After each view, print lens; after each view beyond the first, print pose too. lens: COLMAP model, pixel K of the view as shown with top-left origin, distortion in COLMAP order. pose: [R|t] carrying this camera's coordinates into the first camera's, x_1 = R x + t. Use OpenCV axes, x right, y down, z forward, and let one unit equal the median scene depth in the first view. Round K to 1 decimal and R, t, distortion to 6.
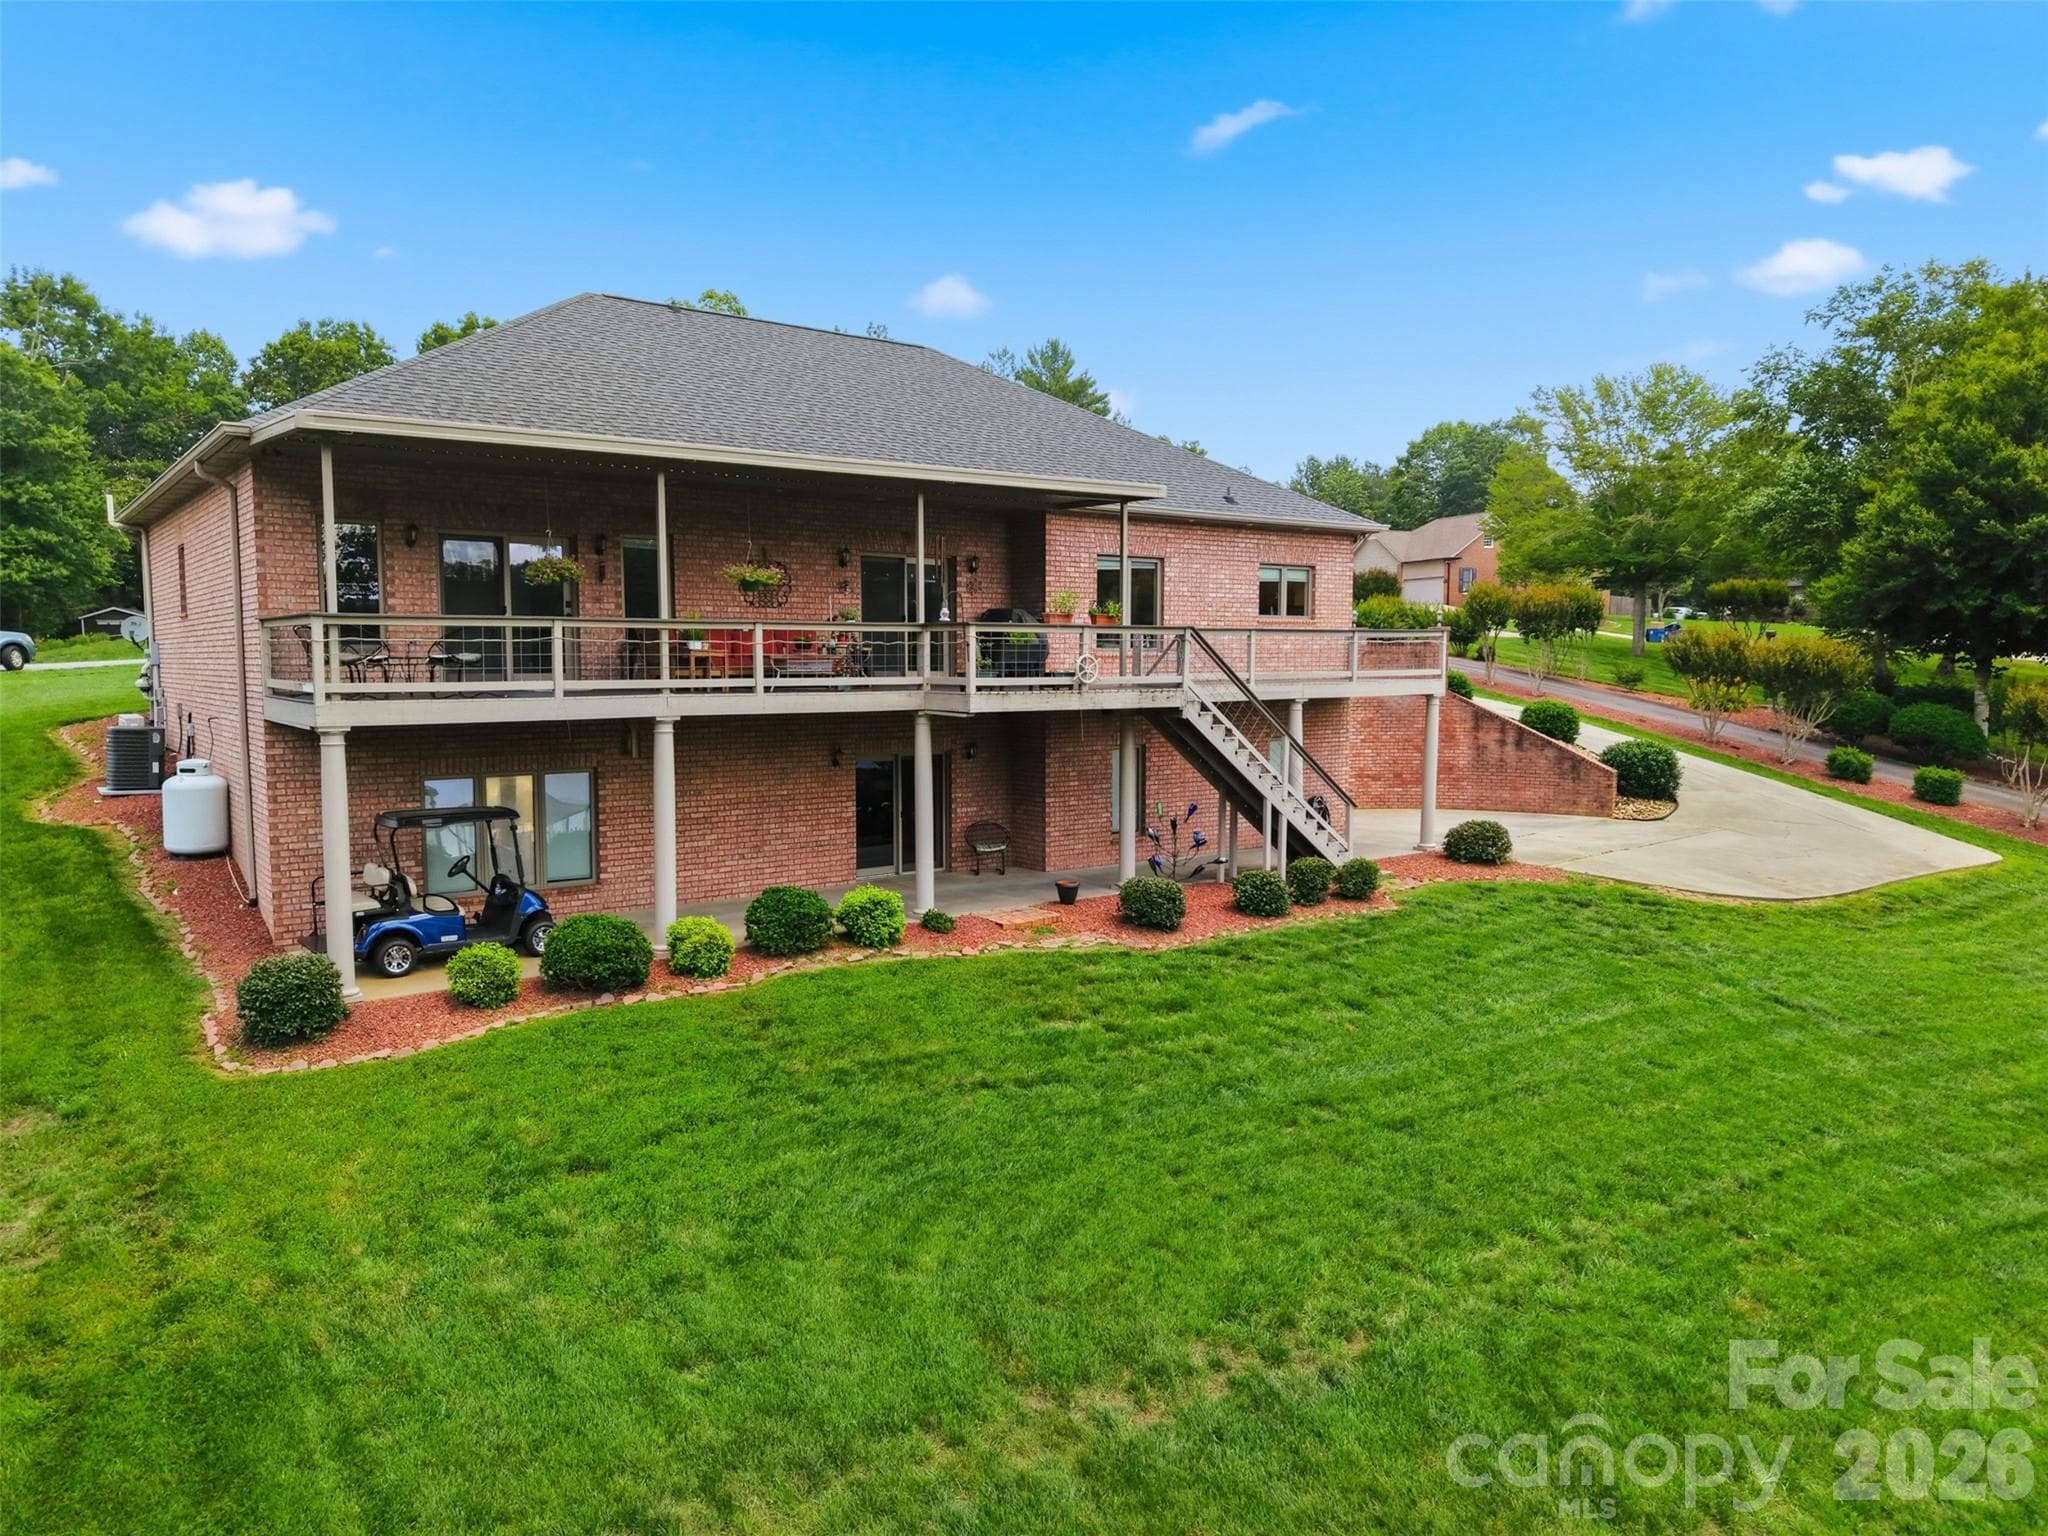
lens RADIAL K [[1388.7, 0, 1012.2], [0, 1388.7, 783.8], [0, 0, 1]] dist [0.060009, -0.071065]
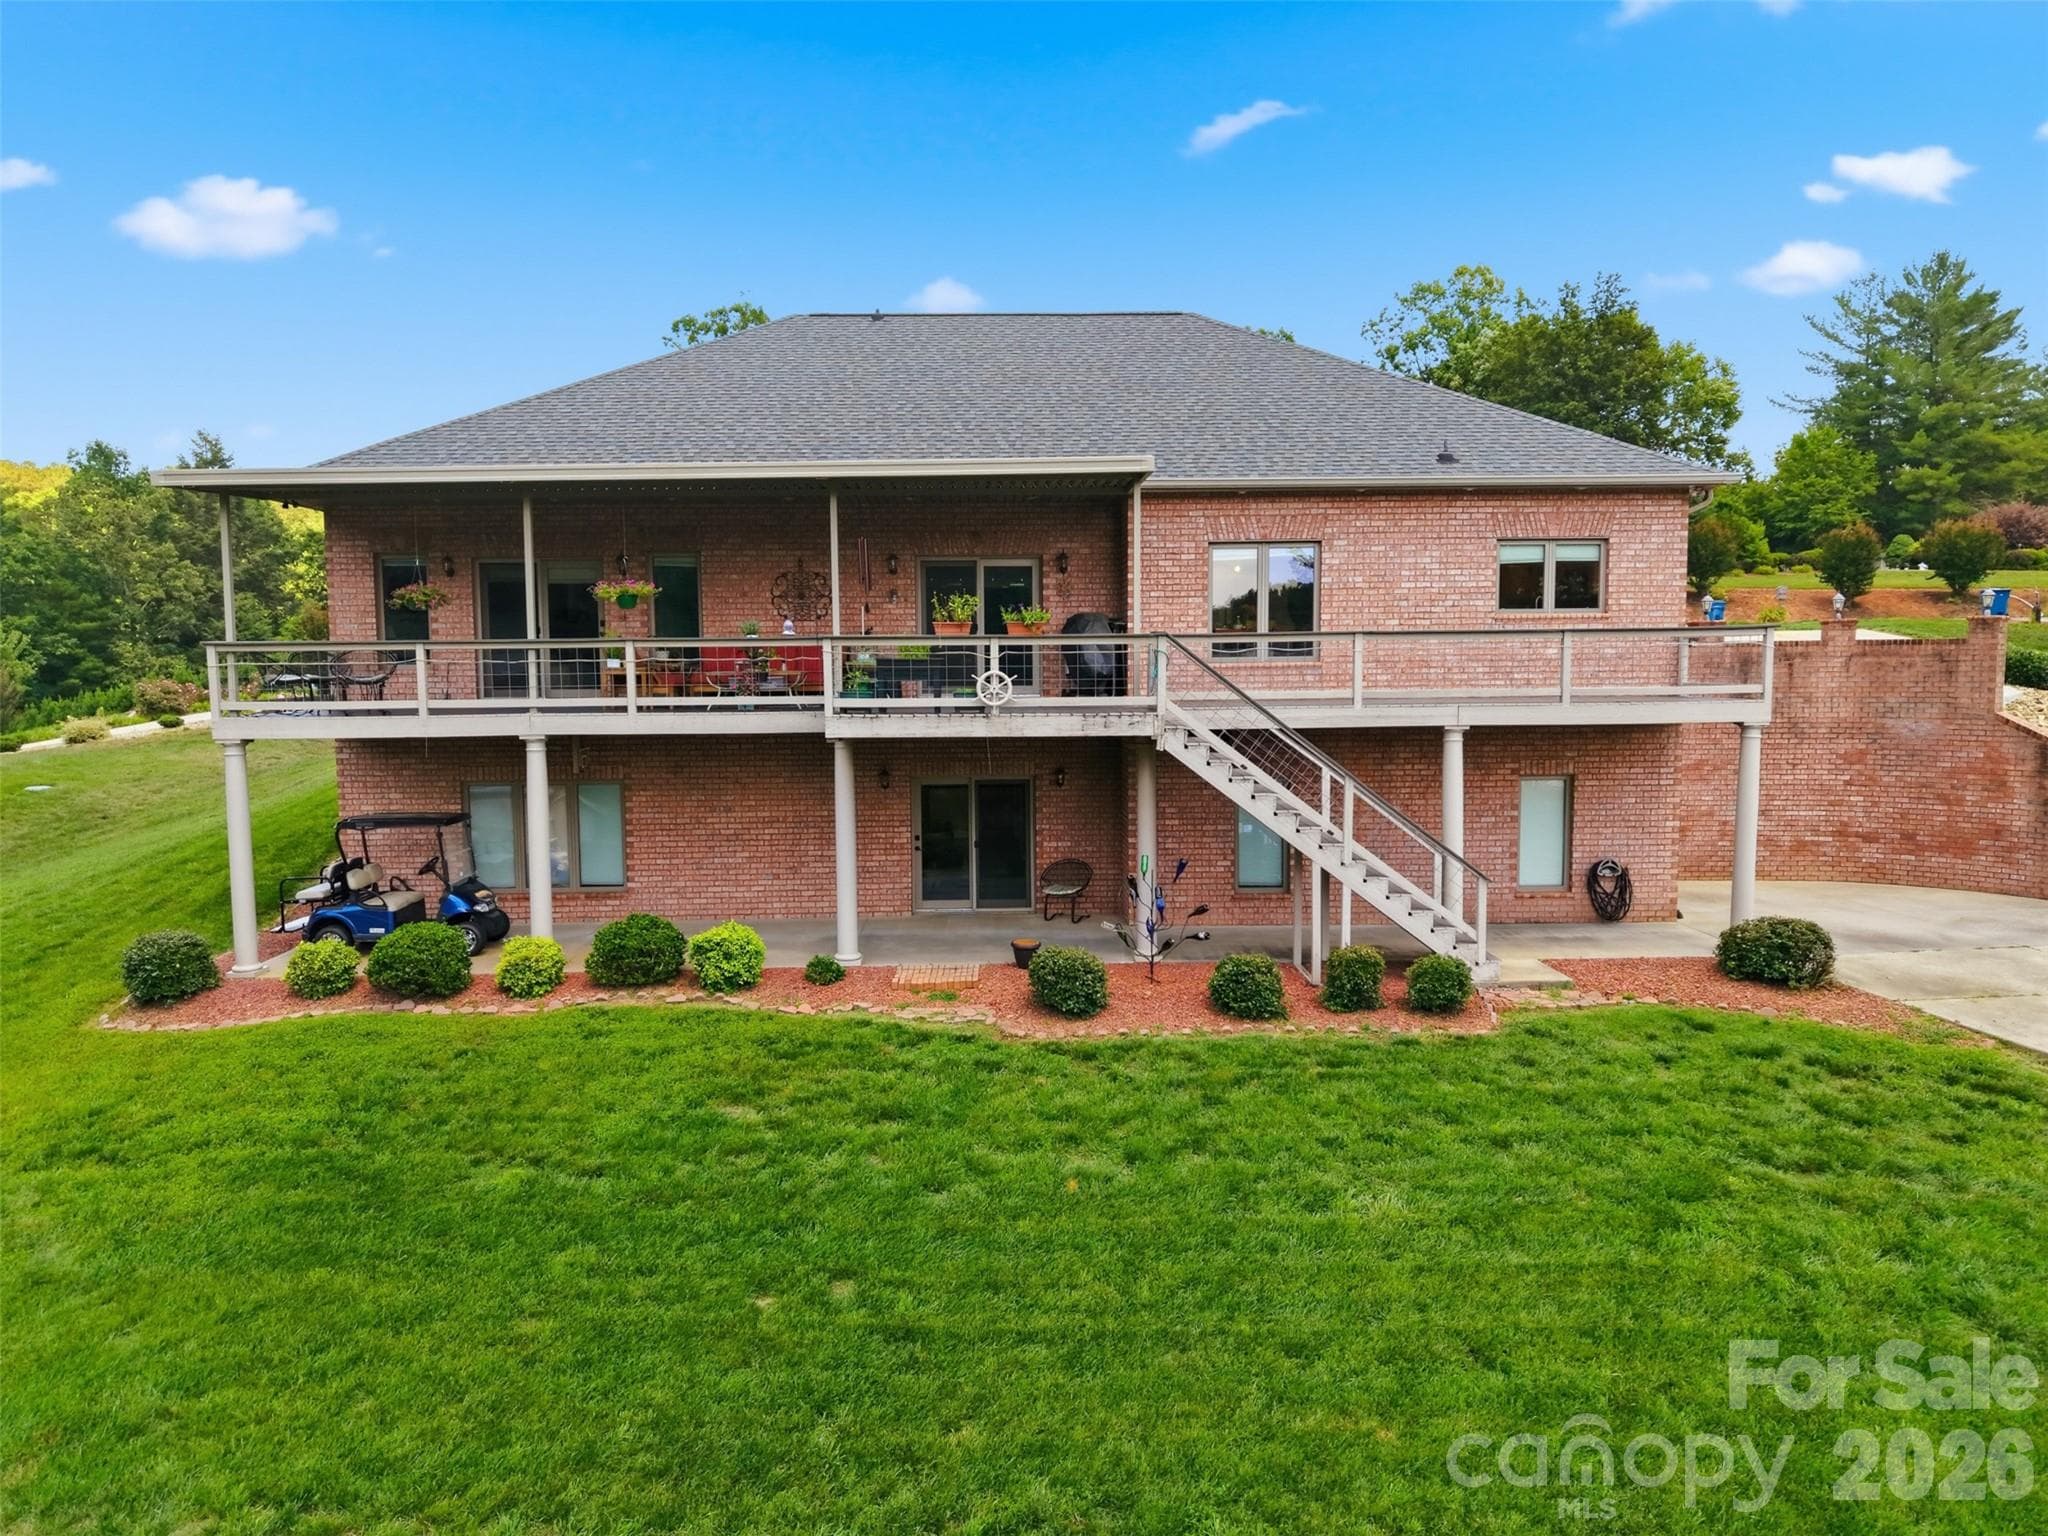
lens RADIAL K [[1388.7, 0, 1012.2], [0, 1388.7, 783.8], [0, 0, 1]] dist [0.060009, -0.071065]
pose [[0.809548, 0.047146, -0.585158, 0.504408], [-0.045362, 0.998813, 0.017717, -0.037404], [0.585299, 0.012202, 0.810726, 0.305316]]
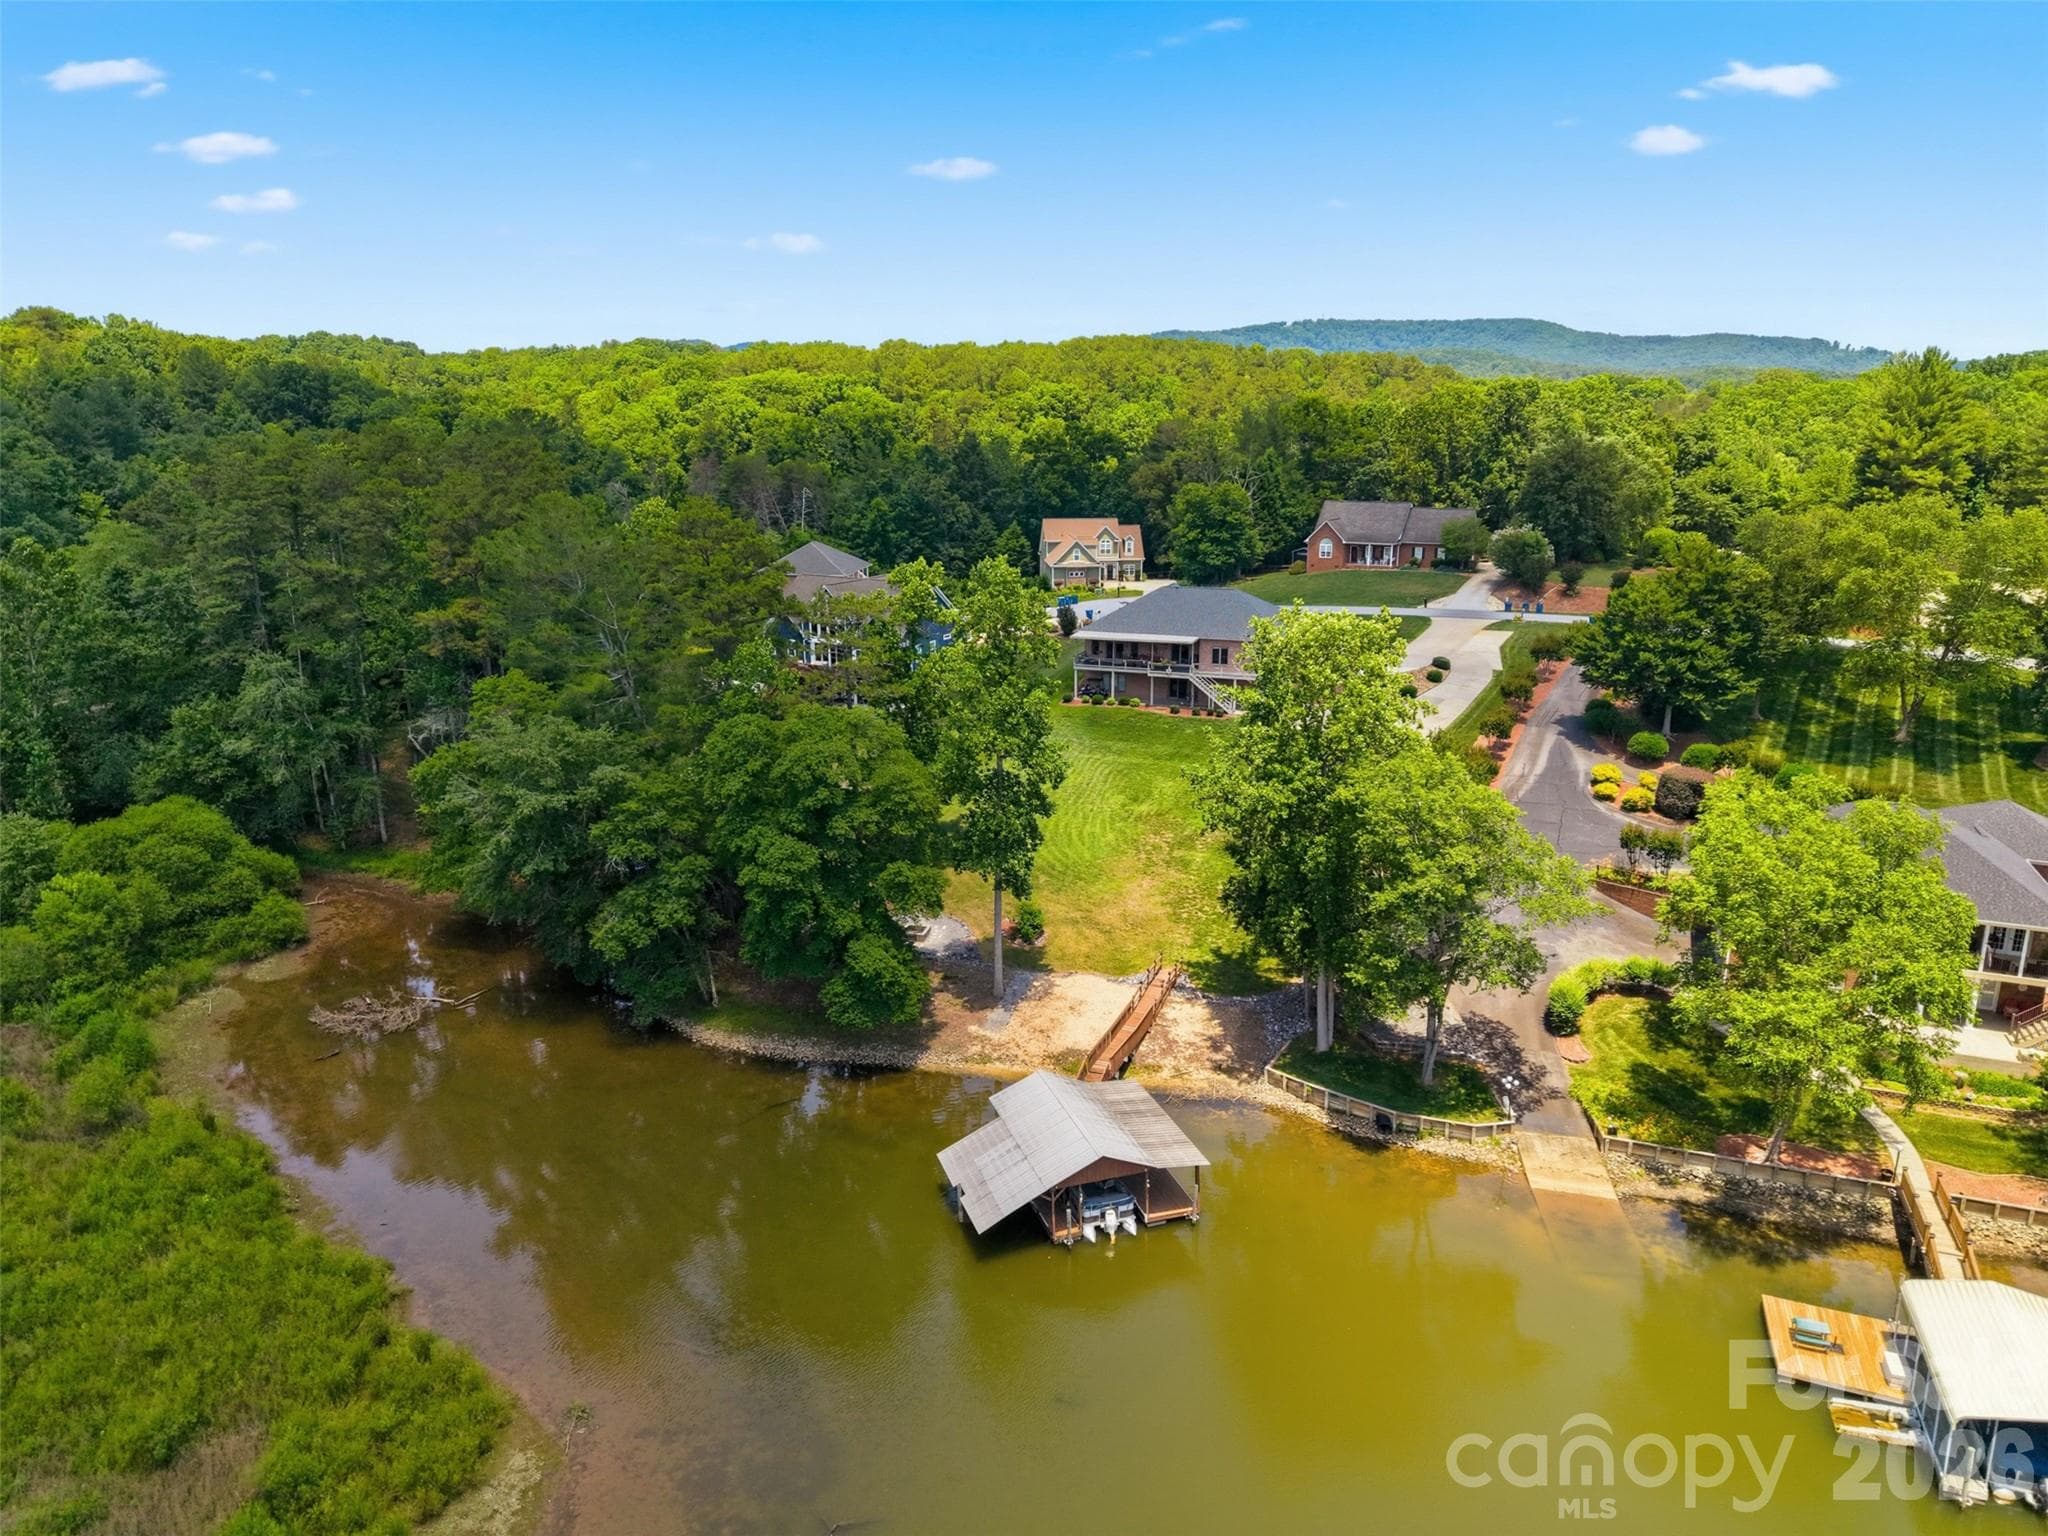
lens RADIAL K [[1388.7, 0, 1012.2], [0, 1388.7, 783.8], [0, 0, 1]] dist [0.060009, -0.071065]
pose [[0.513570, 0.223252, -0.828495, 4.717450], [-0.078820, 0.973751, 0.213534, -0.818585], [0.854420, -0.044362, 0.517686, -2.741943]]
